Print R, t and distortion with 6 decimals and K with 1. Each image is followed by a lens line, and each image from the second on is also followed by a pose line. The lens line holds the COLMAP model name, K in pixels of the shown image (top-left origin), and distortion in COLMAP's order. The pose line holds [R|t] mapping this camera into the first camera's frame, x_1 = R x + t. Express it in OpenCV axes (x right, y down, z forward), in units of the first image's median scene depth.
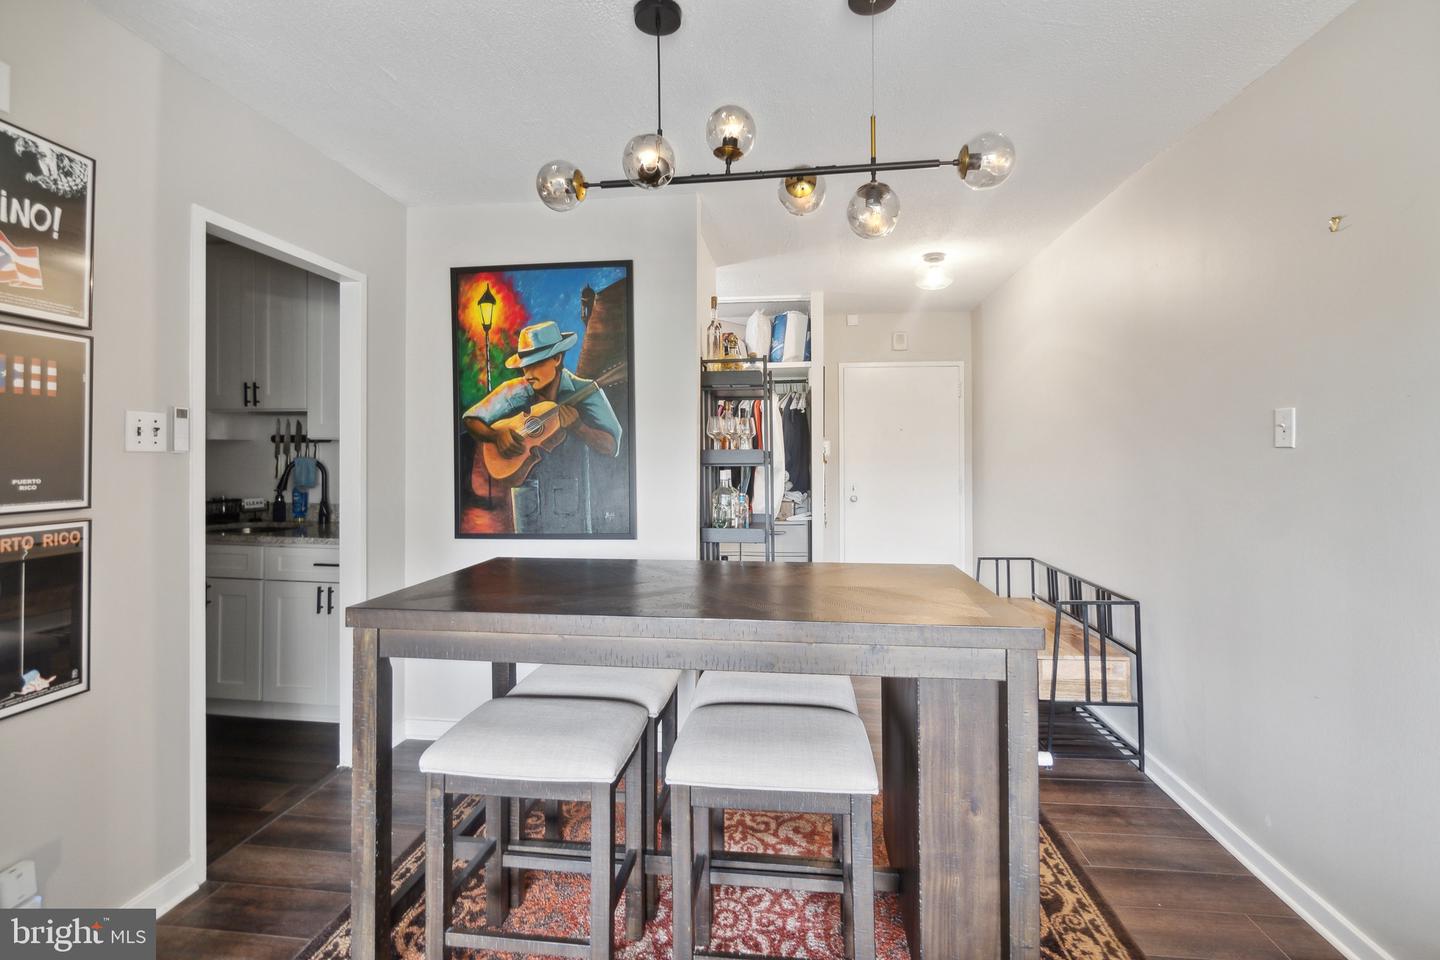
lens RADIAL K [[644.0, 0, 720.7], [0, 644.0, 452.4], [0, 0, 1]] dist [-0.004162, -0.000650]
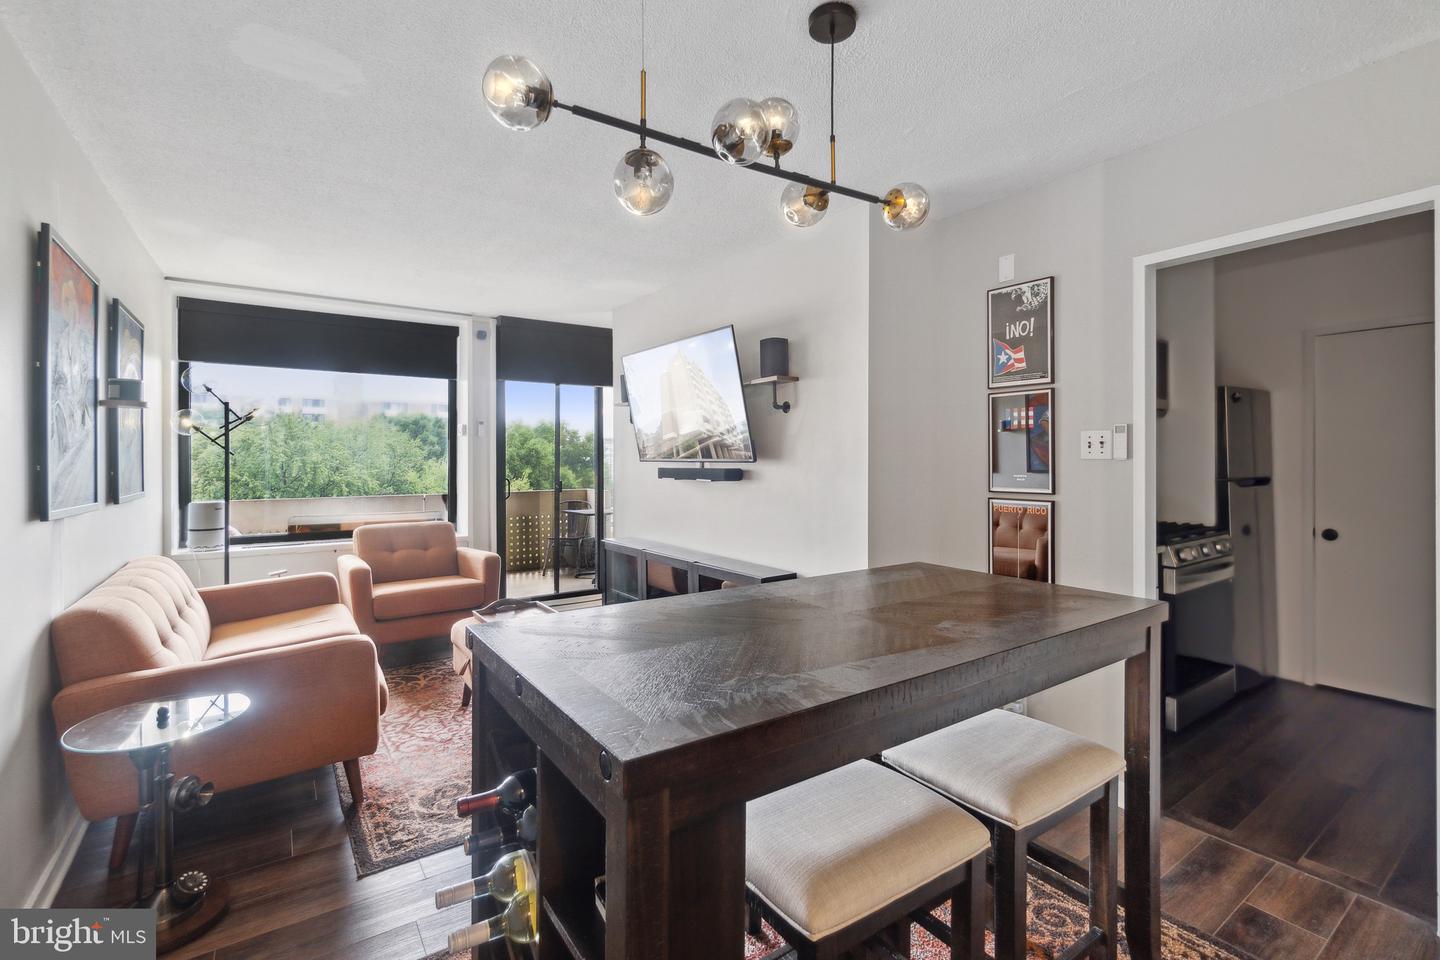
lens RADIAL K [[640.3, 0, 719.3], [0, 640.3, 458.3], [0, 0, 1]] dist [-0.001118, 0.000061]
pose [[-0.751413, 0.002888, -0.659826, 0.390985], [0.007658, 0.999961, -0.004344, -0.001948], [0.659788, -0.008317, -0.751406, 0.925154]]
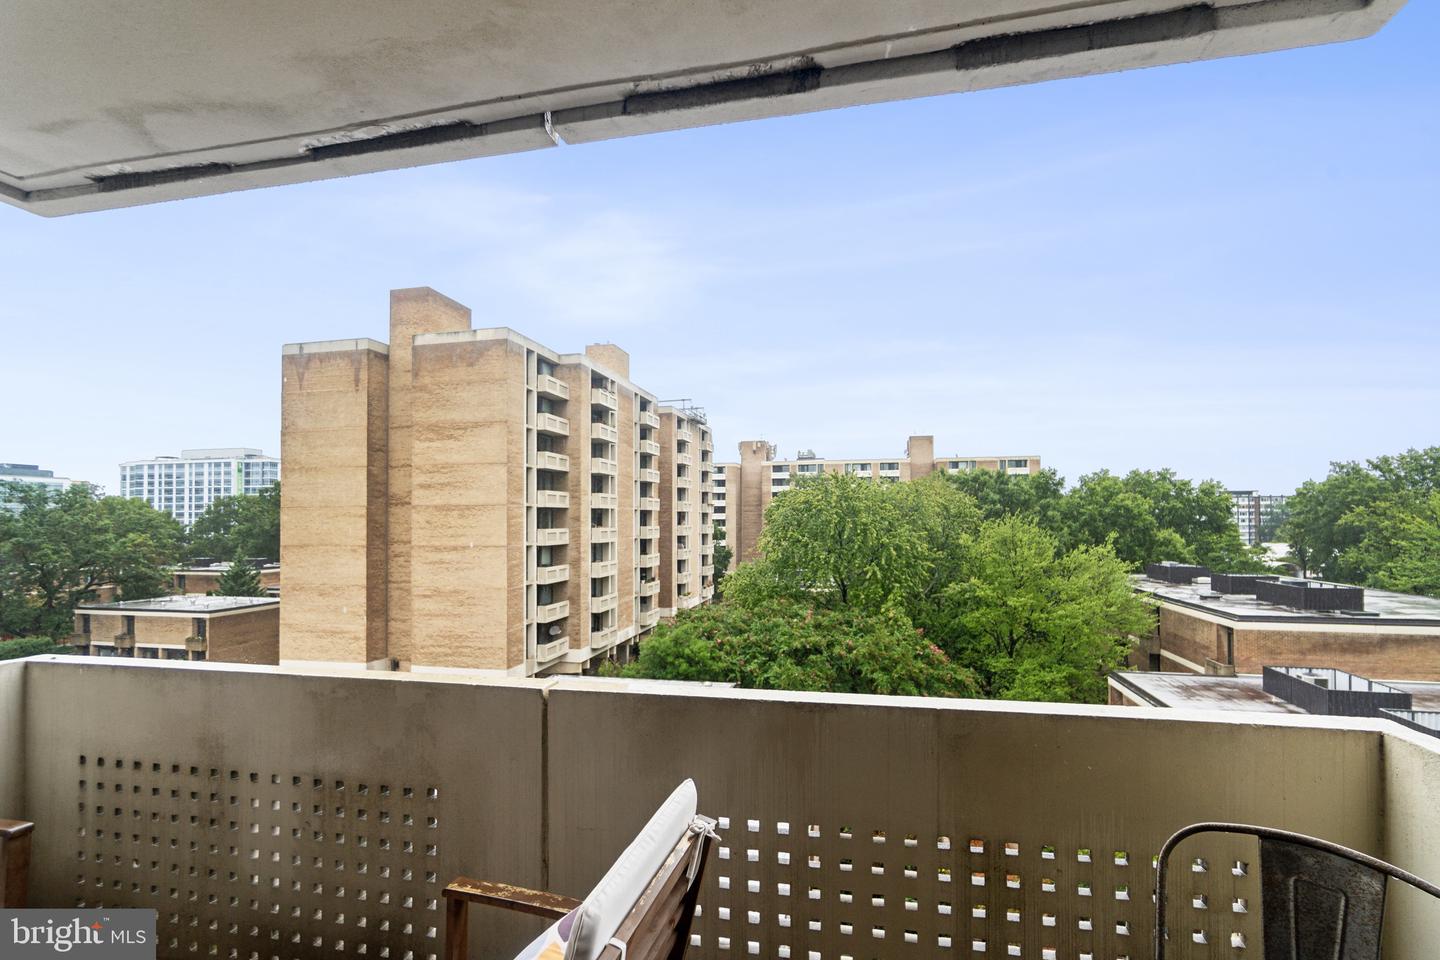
lens RADIAL K [[663.0, 0, 726.8], [0, 663.0, 507.9], [0, 0, 1]] dist [-0.002172, -0.000514]
pose [[-0.994618, 0.007882, 0.103314, -0.601866], [0.005318, 0.999671, -0.025076, -0.033145], [-0.103477, -0.024391, -0.994333, -1.000499]]
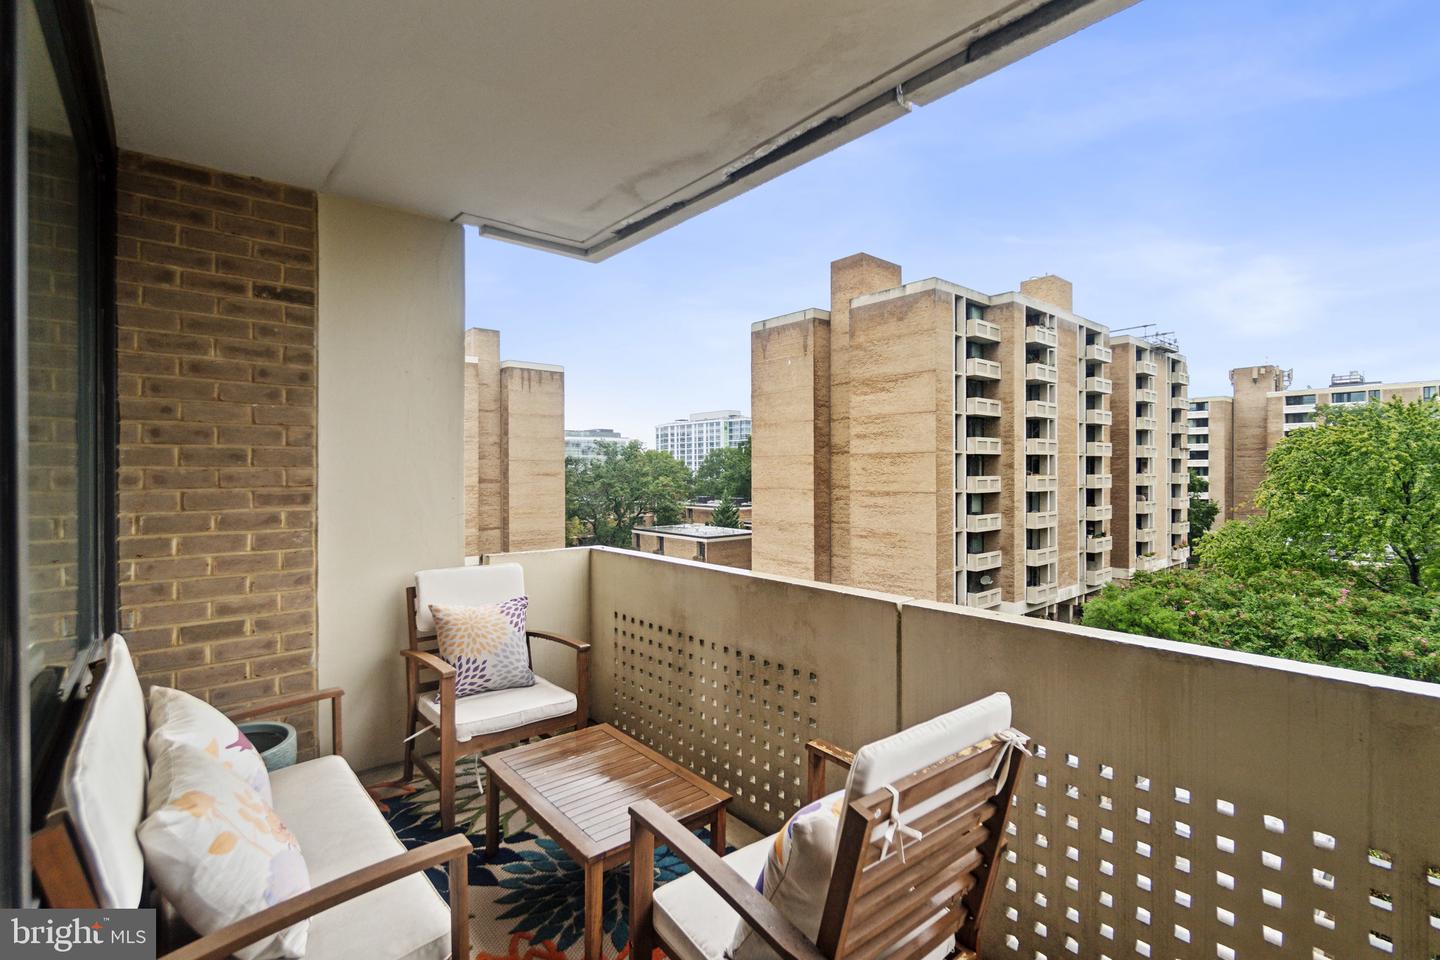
lens RADIAL K [[651.6, 0, 715.3], [0, 651.6, 469.2], [0, 0, 1]] dist [0.001048, 0.000226]
pose [[-0.727980, 0.003525, 0.685589, -0.693178], [-0.000830, 0.999982, -0.006022, -0.018026], [-0.685597, -0.004953, -0.727964, -0.970759]]
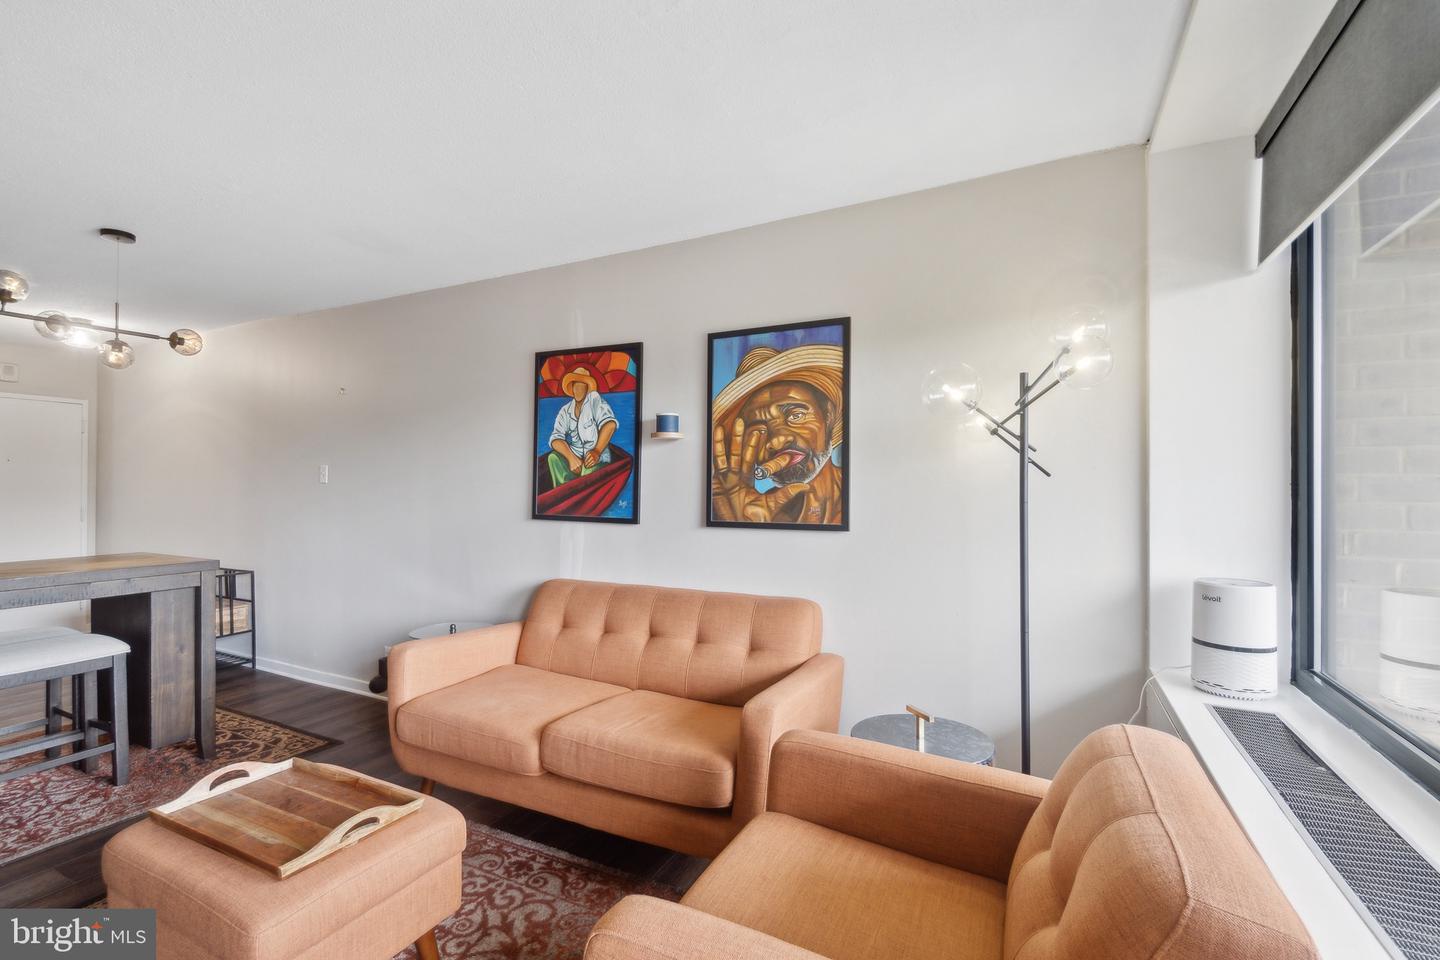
lens RADIAL K [[638.2, 0, 701.7], [0, 638.2, 483.3], [0, 0, 1]] dist [-0.002037, -0.000198]
pose [[0.358214, 0.009905, 0.933587, -0.477082], [-0.009976, 0.999927, -0.006781, -0.004716], [-0.933586, -0.006884, 0.358287, -0.677816]]
